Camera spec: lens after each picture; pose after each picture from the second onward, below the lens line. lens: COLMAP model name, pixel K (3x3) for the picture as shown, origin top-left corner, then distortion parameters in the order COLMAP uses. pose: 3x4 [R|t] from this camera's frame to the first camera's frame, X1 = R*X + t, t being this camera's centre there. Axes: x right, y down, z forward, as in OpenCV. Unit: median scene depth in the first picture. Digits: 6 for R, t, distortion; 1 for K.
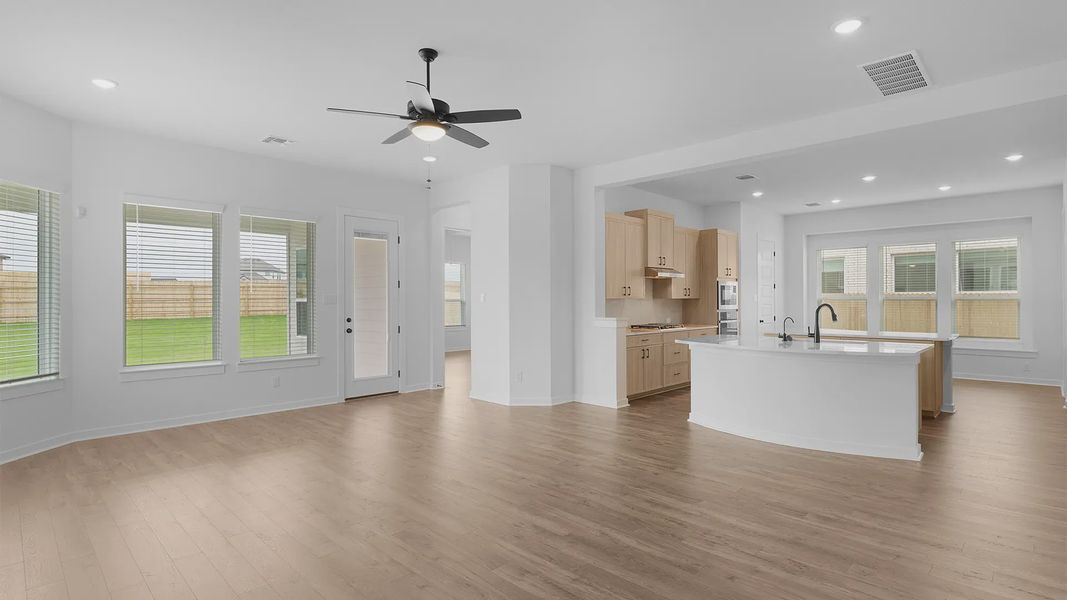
lens RADIAL K [[523.2, 0, 531.8], [0, 523.2, 299.7], [0, 0, 1]] dist [0.002465, -0.000978]
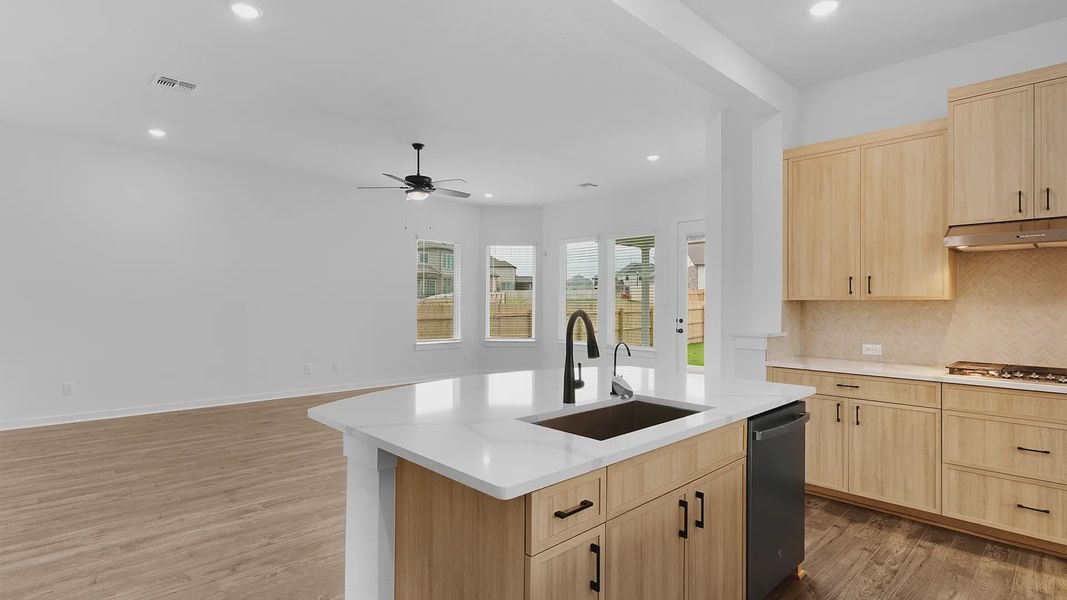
lens RADIAL K [[523.2, 0, 529.4], [0, 523.2, 298.9], [0, 0, 1]] dist [0.002465, -0.000978]
pose [[-0.039111, -0.003395, -0.999229, 0.728114], [-0.002216, 0.999992, -0.003311, -0.001598], [0.999232, 0.002084, -0.039118, 0.737989]]
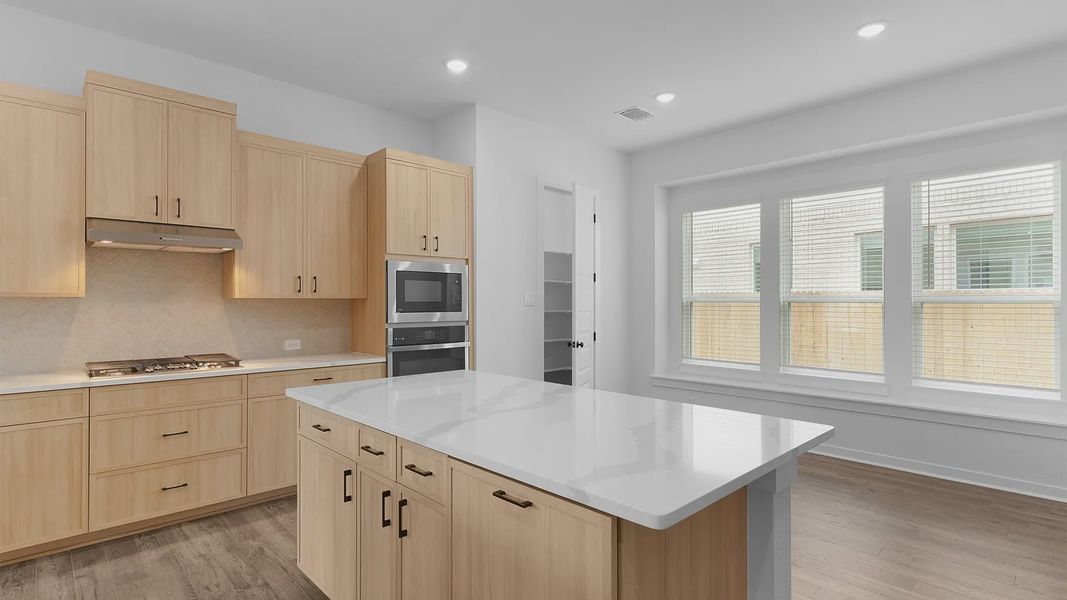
lens RADIAL K [[523.2, 0, 531.4], [0, 523.2, 298.1], [0, 0, 1]] dist [0.002465, -0.000978]
pose [[0.999331, 0.000595, -0.036555, 0.627519], [-0.000827, 0.999980, -0.006335, 0.000226], [0.036551, 0.006361, 0.999312, 0.676321]]
